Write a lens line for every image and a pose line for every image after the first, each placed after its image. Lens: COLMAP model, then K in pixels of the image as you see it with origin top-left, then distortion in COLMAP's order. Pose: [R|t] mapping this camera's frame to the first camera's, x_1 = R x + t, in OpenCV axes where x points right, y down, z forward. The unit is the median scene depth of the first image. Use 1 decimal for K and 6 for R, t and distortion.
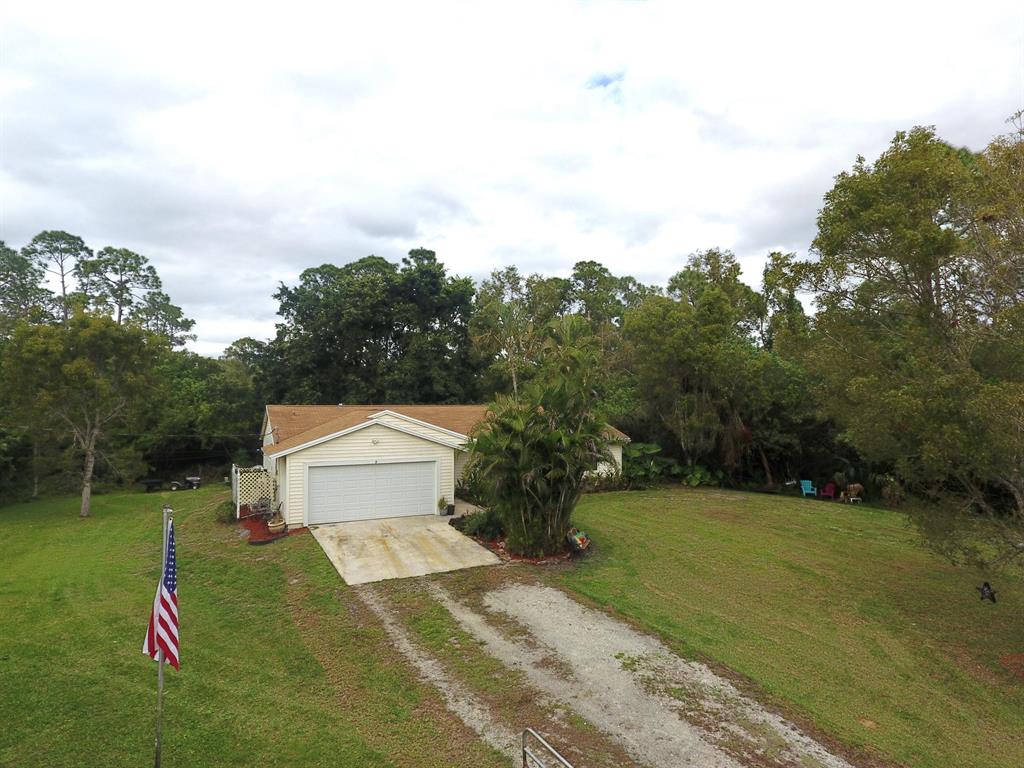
lens RADIAL K [[603.1, 0, 497.7], [0, 603.1, 380.6], [0, 0, 1]] dist [-0.002131, -0.000826]
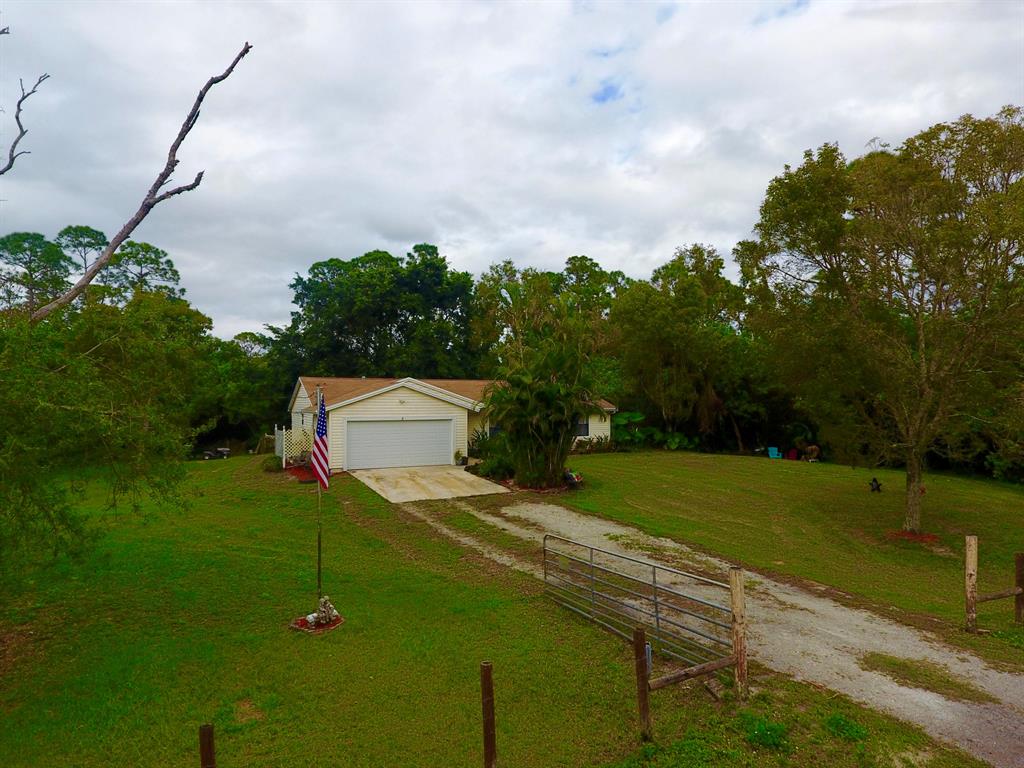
lens RADIAL K [[603.1, 0, 497.7], [0, 603.1, 380.6], [0, 0, 1]] dist [-0.002131, -0.000826]
pose [[0.999879, -0.000400, 0.015572, -0.024658], [0.000378, 0.999999, 0.001423, 0.043041], [-0.015572, -0.001417, 0.999878, -0.135931]]
